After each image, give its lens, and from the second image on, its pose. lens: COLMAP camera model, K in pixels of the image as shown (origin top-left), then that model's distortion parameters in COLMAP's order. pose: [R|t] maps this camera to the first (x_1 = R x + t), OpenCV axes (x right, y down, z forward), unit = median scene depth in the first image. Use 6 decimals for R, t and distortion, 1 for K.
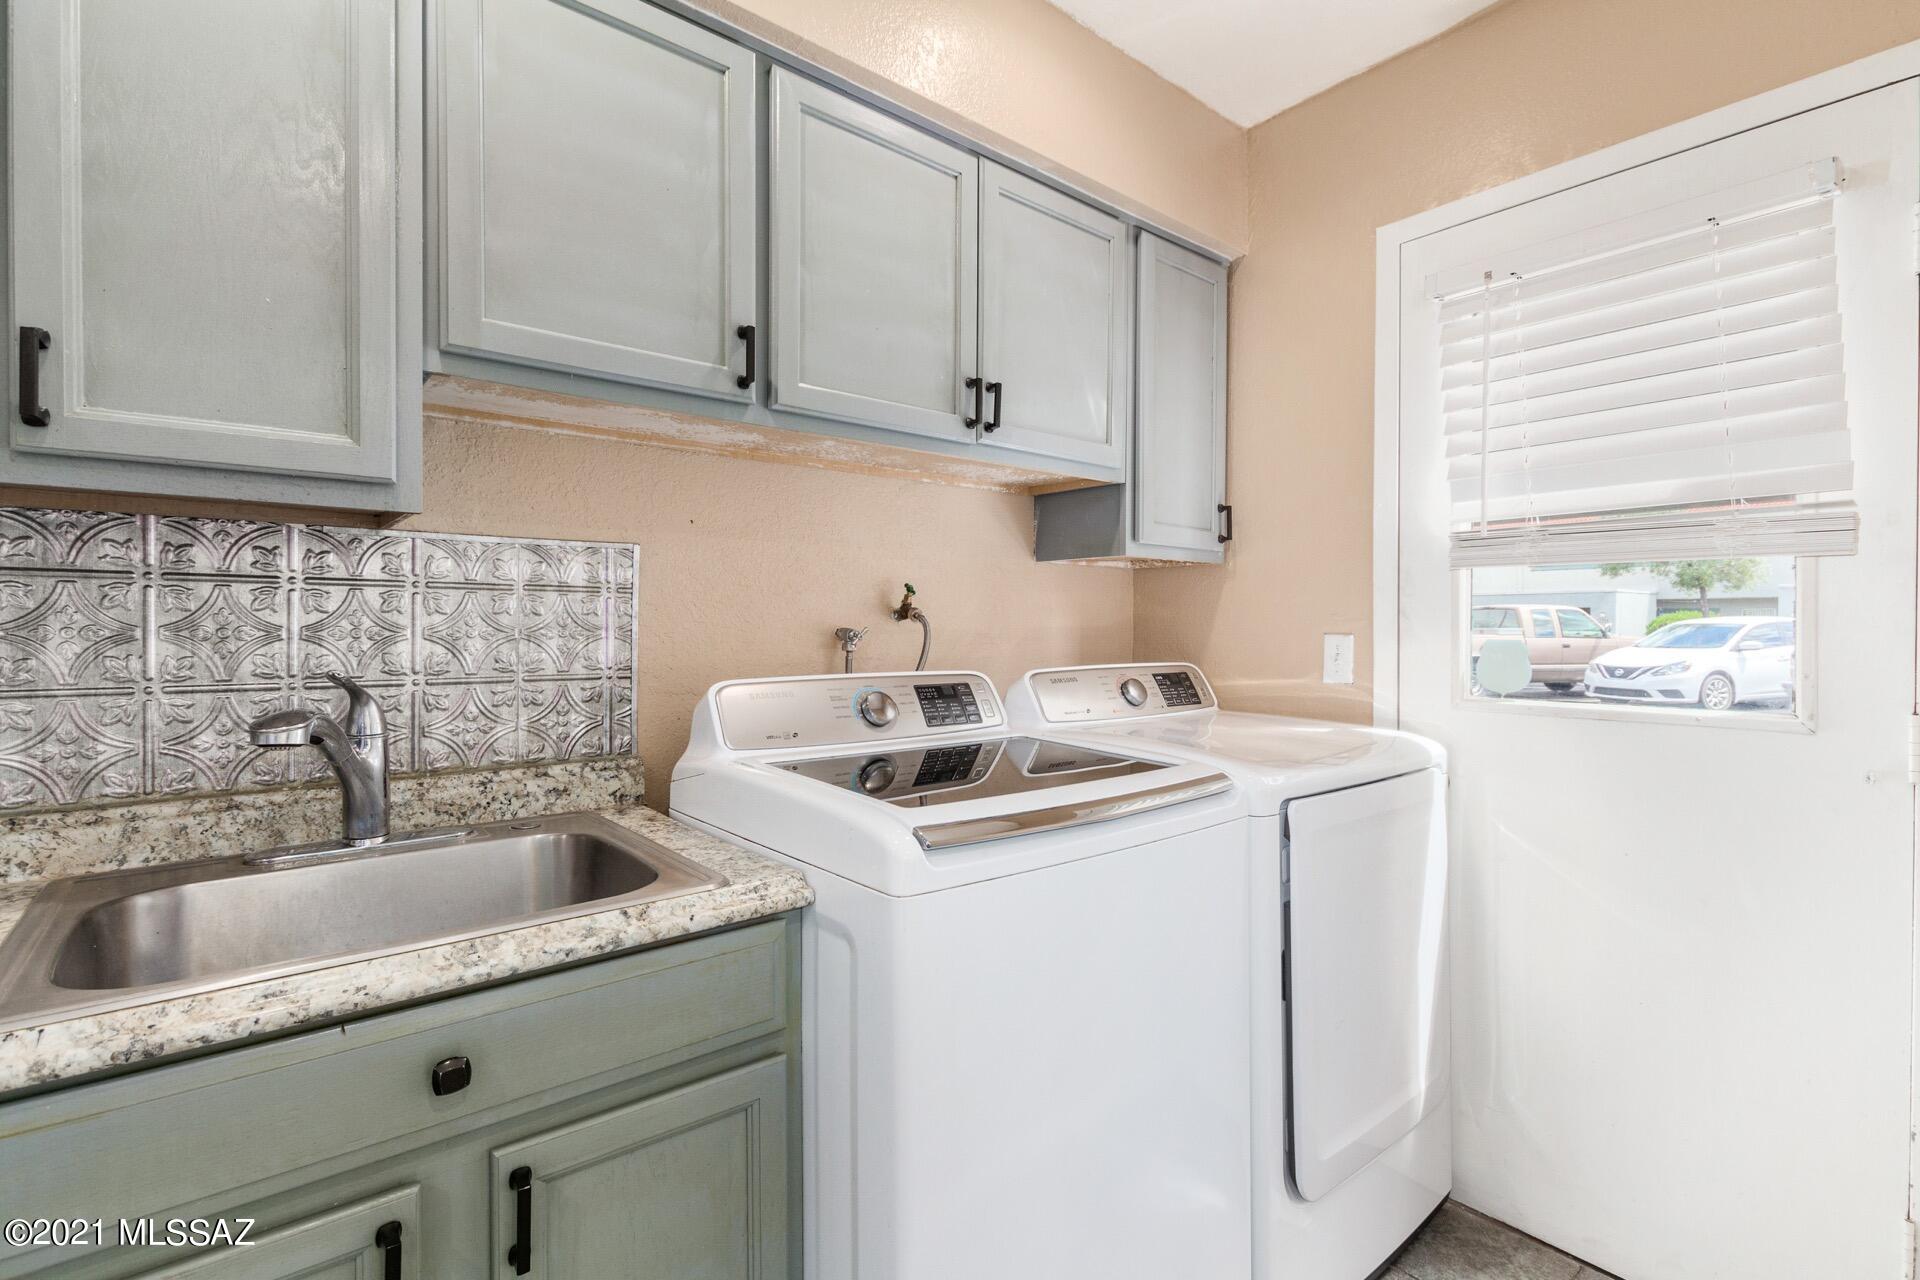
lens RADIAL K [[876.5, 0, 959.6], [0, 876.5, 637.0], [0, 0, 1]] dist [0.006629, -0.000698]
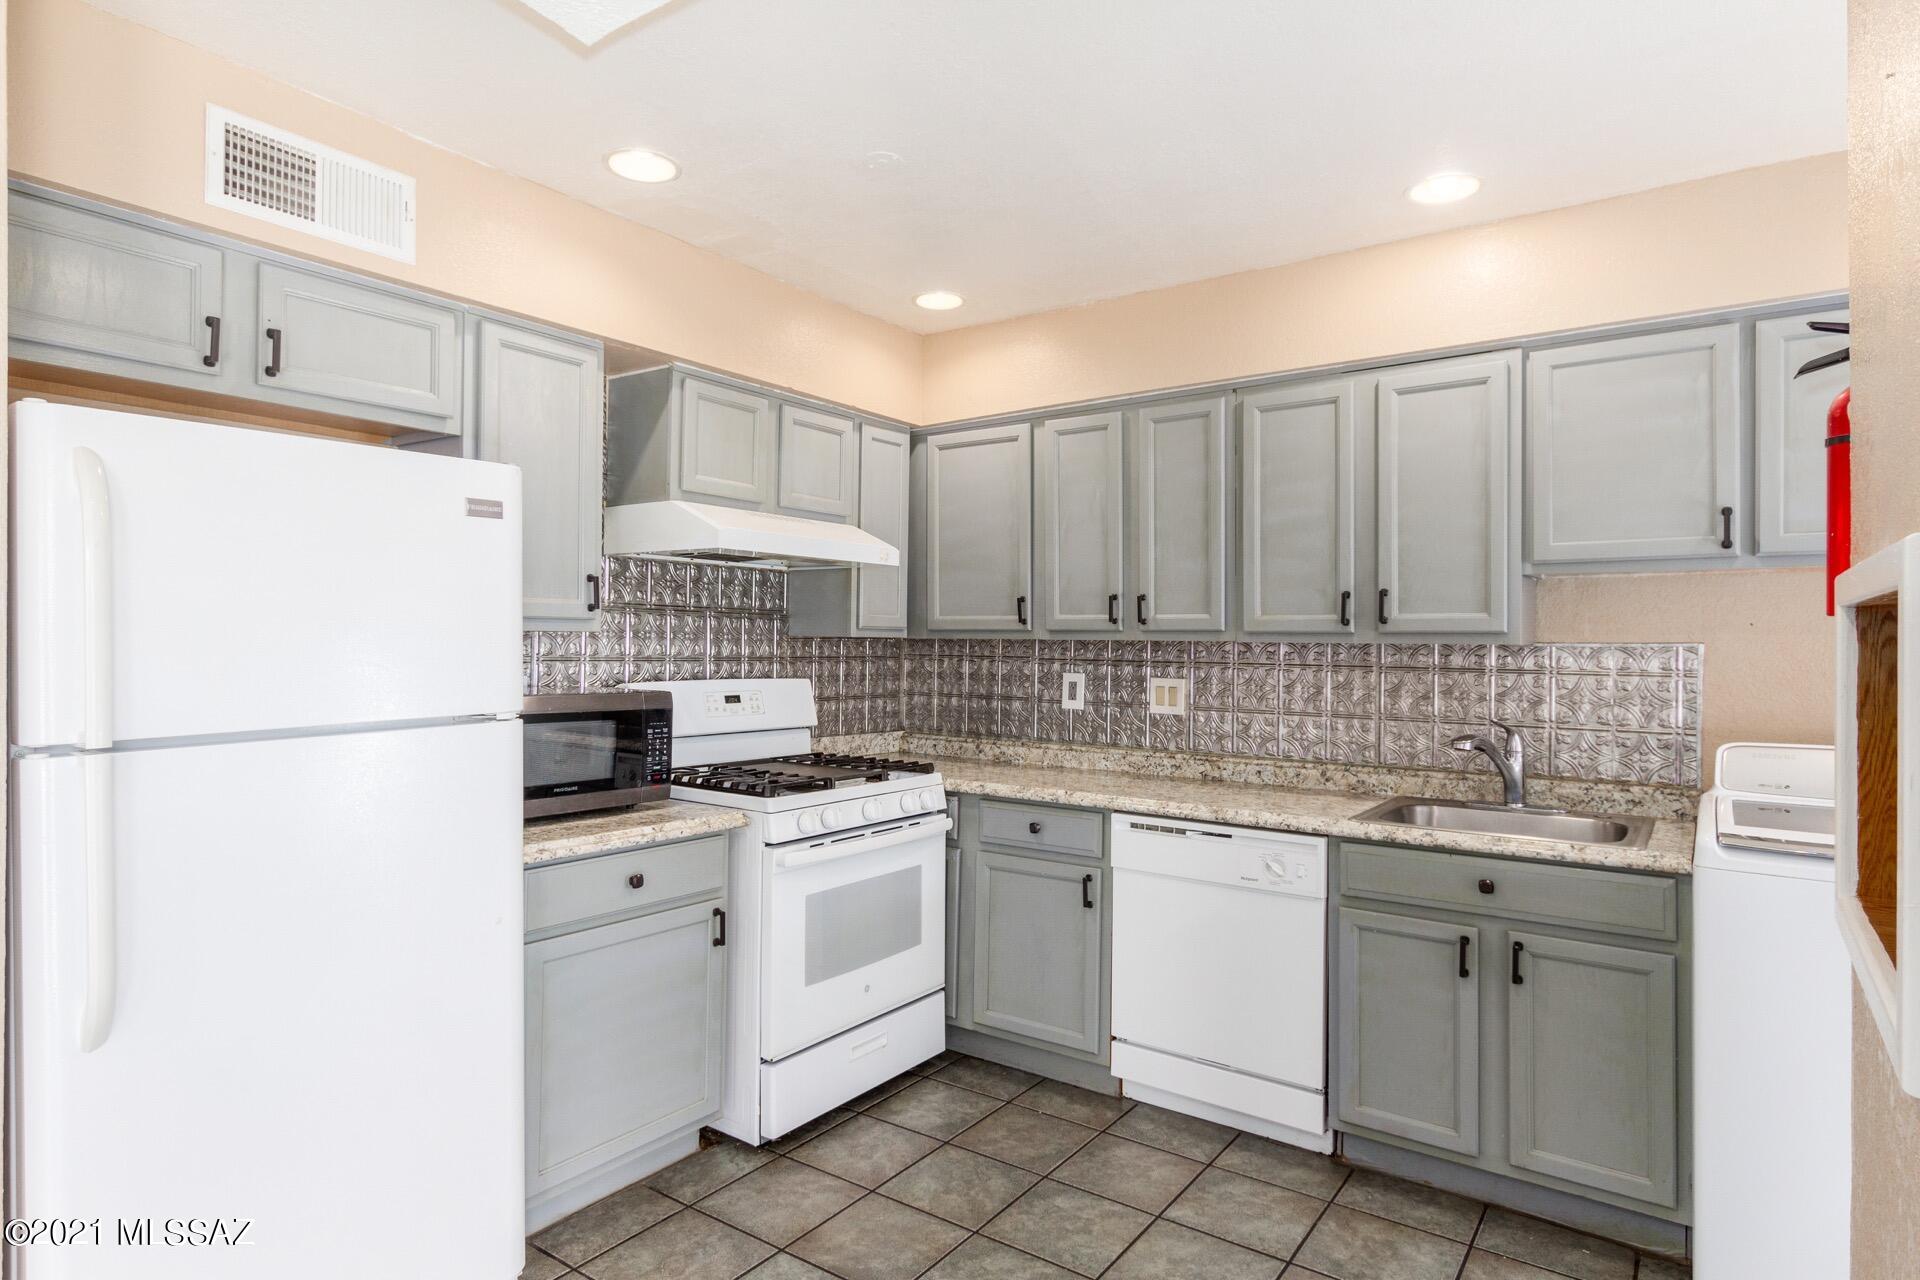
lens RADIAL K [[1049.1, 0, 964.5], [0, 1049.1, 629.7], [0, 0, 1]] dist [-0.003257, 0.022514]
pose [[0.261037, -0.010642, -0.965270, 1.169166], [-0.017512, 0.999722, -0.015758, -0.093787], [0.965170, 0.021017, 0.260778, -0.741318]]
